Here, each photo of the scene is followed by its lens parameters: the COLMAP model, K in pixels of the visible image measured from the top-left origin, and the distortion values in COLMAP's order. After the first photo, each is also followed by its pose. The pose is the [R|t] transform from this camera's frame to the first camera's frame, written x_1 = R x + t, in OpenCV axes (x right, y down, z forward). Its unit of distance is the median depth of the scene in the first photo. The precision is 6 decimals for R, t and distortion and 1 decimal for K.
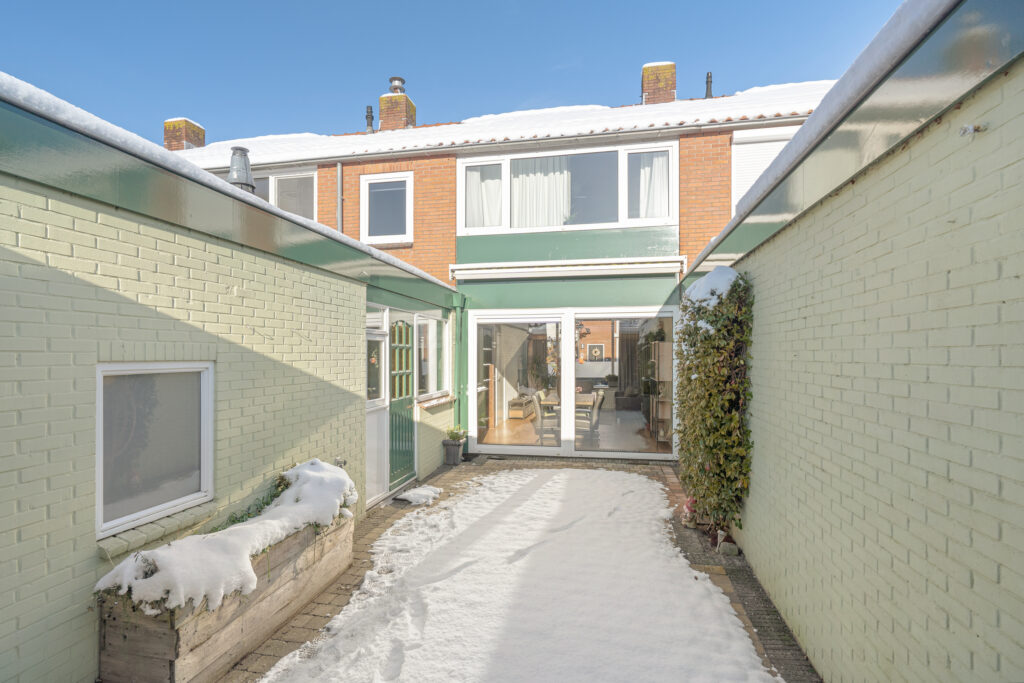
lens RADIAL K [[504.3, 0, 512.0], [0, 504.3, 341.5], [0, 0, 1]] dist [-0.000079, -0.000019]
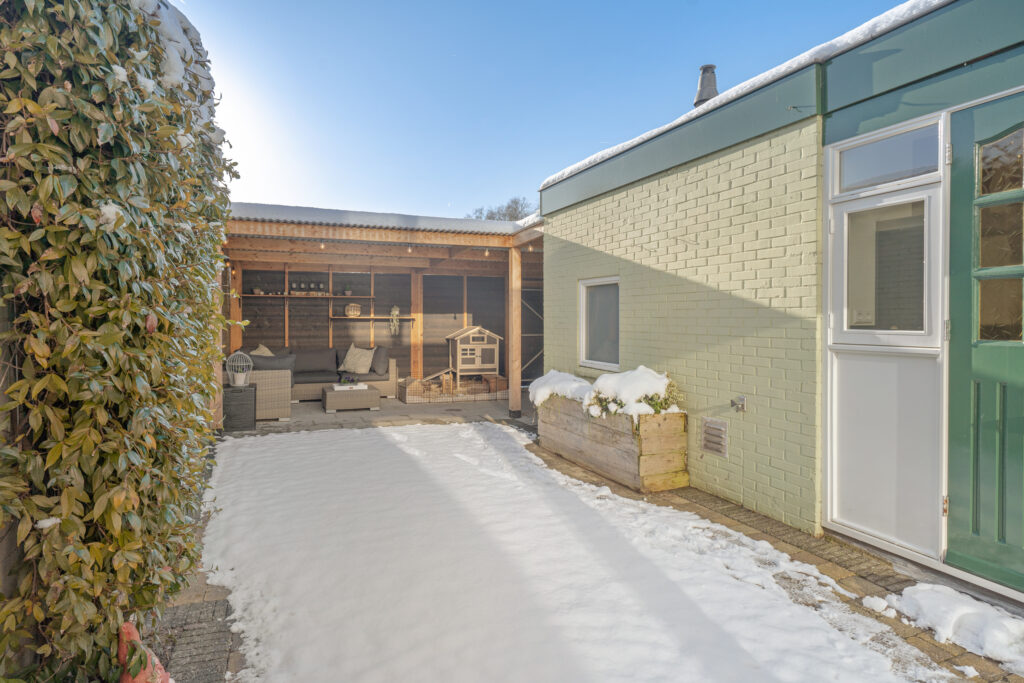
lens RADIAL K [[602.7, 0, 510.5], [0, 602.7, 315.8], [0, 0, 1]] dist [0.000715, 0.001525]
pose [[-0.843437, 0.001422, -0.537226, 0.424301], [0.018561, 0.999477, -0.026495, 0.140274], [0.536907, -0.032318, -0.843022, 1.658020]]
